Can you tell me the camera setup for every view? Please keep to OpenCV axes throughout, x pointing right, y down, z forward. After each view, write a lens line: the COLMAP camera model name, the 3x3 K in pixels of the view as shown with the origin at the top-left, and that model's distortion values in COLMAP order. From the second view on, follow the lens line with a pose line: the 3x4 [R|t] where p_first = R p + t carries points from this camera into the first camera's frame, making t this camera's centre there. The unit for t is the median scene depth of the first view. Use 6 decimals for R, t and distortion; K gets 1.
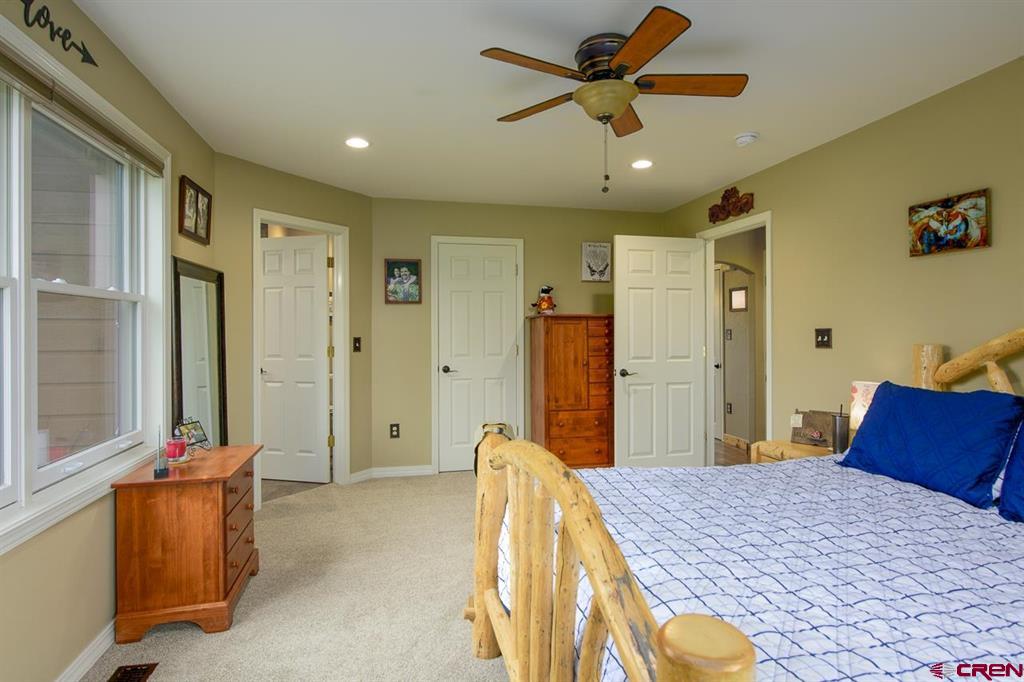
lens RADIAL K [[539.9, 0, 513.5], [0, 539.9, 339.1], [0, 0, 1]] dist [-0.002676, -0.002785]
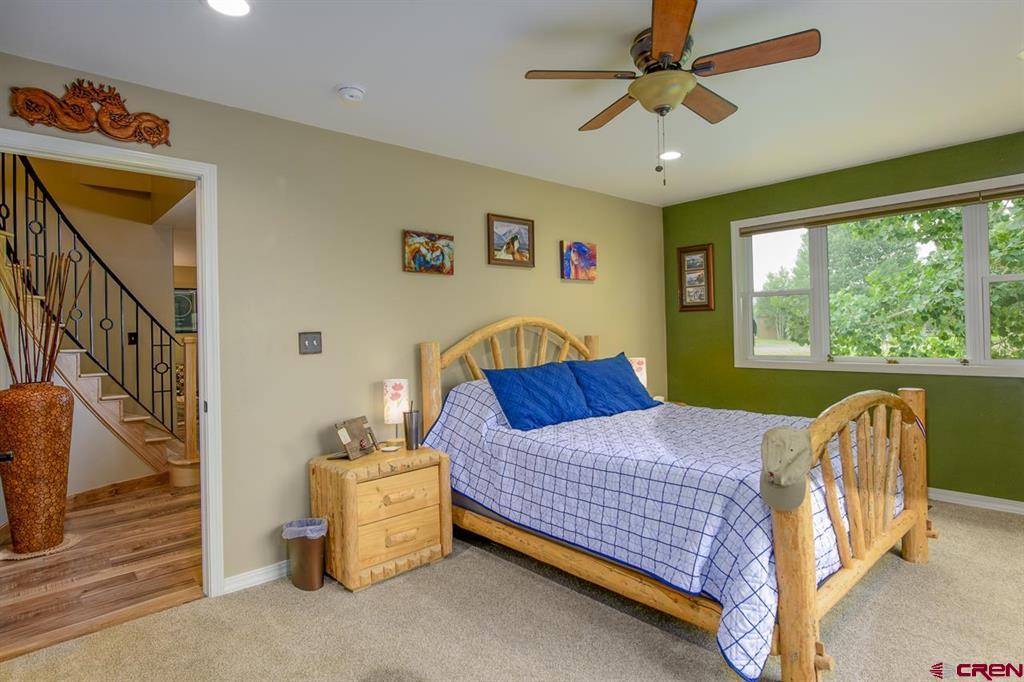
lens RADIAL K [[539.9, 0, 513.5], [0, 539.9, 339.1], [0, 0, 1]] dist [-0.002676, -0.002785]
pose [[-0.481895, -0.000573, 0.876229, -0.469437], [0.037211, 0.999084, 0.021118, -0.017890], [-0.875439, 0.042782, -0.481432, 1.450595]]
